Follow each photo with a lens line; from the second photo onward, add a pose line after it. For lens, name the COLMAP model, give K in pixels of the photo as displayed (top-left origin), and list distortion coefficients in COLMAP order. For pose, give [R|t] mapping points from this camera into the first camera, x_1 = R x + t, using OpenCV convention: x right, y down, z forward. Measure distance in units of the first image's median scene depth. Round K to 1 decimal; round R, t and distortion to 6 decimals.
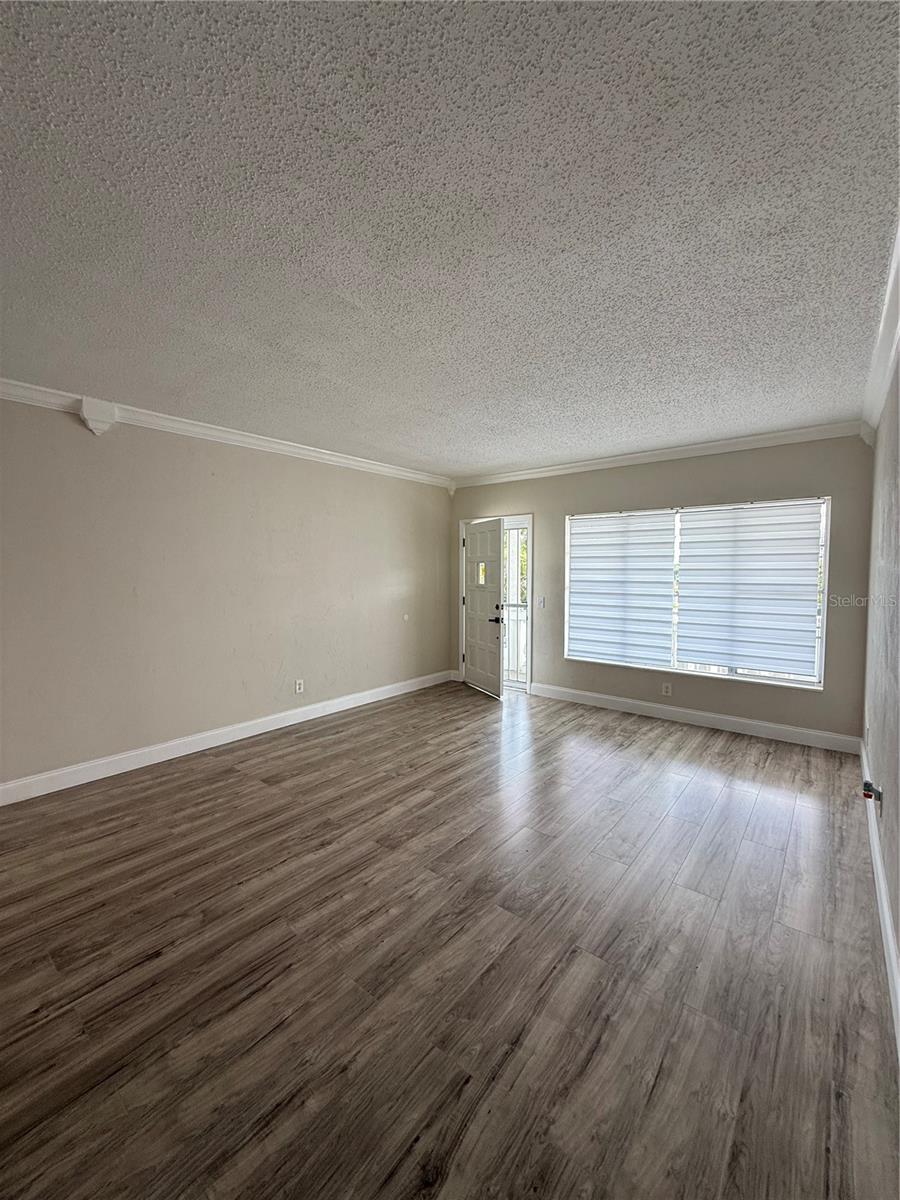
lens RADIAL K [[477.1, 0, 445.8], [0, 477.1, 596.6], [0, 0, 1]] dist [0.000617, 0.000097]
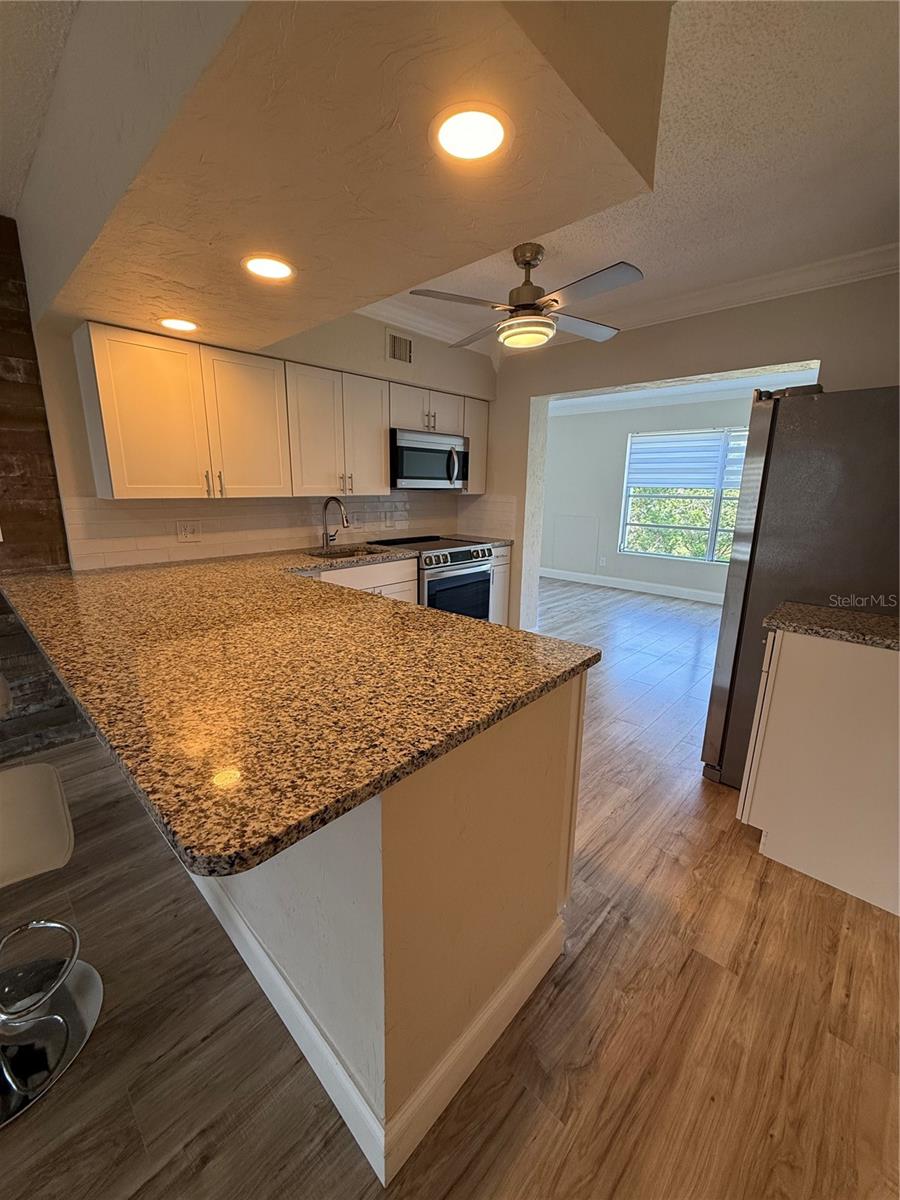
lens RADIAL K [[477.1, 0, 445.8], [0, 477.1, 596.6], [0, 0, 1]] dist [0.000617, 0.000097]
pose [[-0.997005, -0.030591, 0.071029, 1.415631], [-0.009730, 0.960761, 0.277208, -0.043674], [-0.076722, 0.275687, -0.958181, 1.839010]]
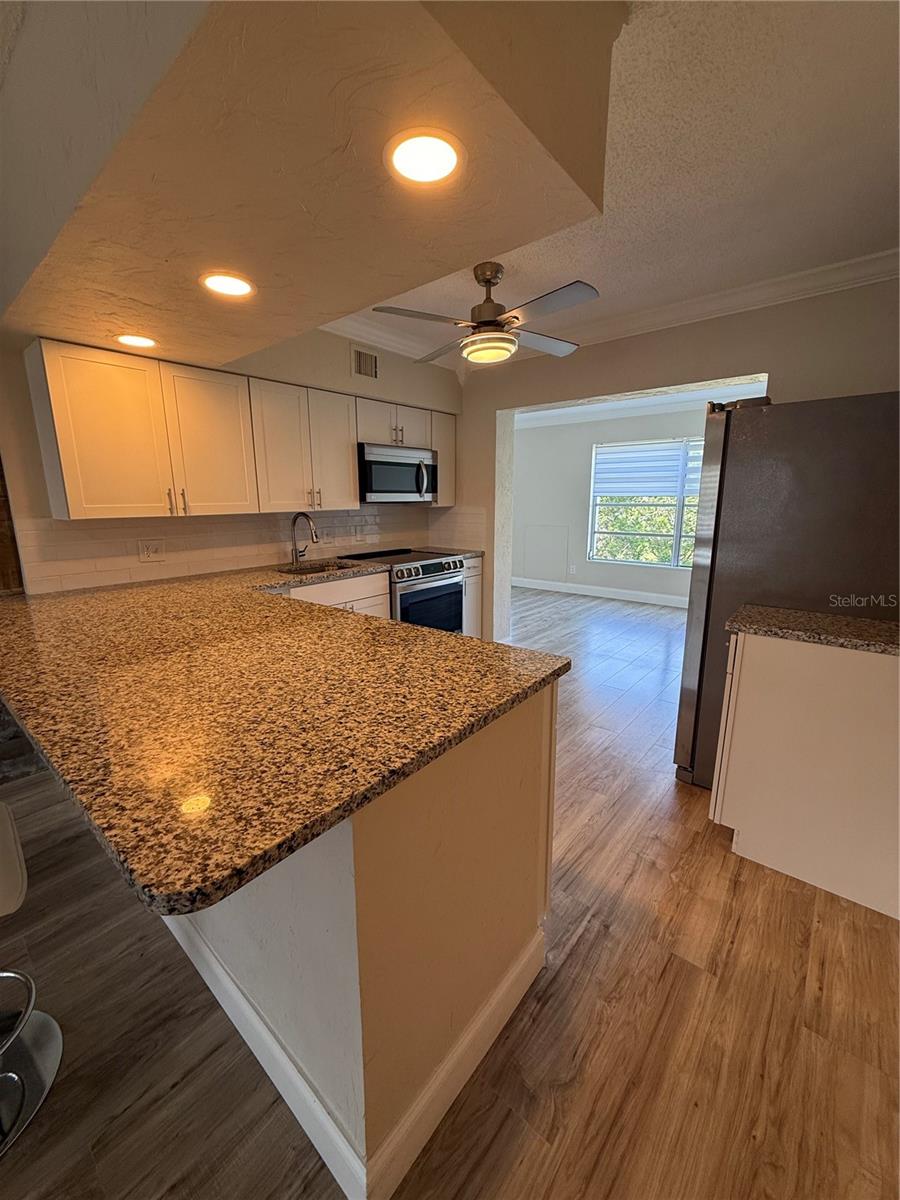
lens RADIAL K [[477.1, 0, 445.8], [0, 477.1, 596.6], [0, 0, 1]] dist [0.000617, 0.000097]
pose [[-0.999830, 0.001062, 0.018423, 1.405070], [0.005711, 0.967142, 0.254172, -0.048238], [-0.017548, 0.254234, -0.966984, 1.835668]]
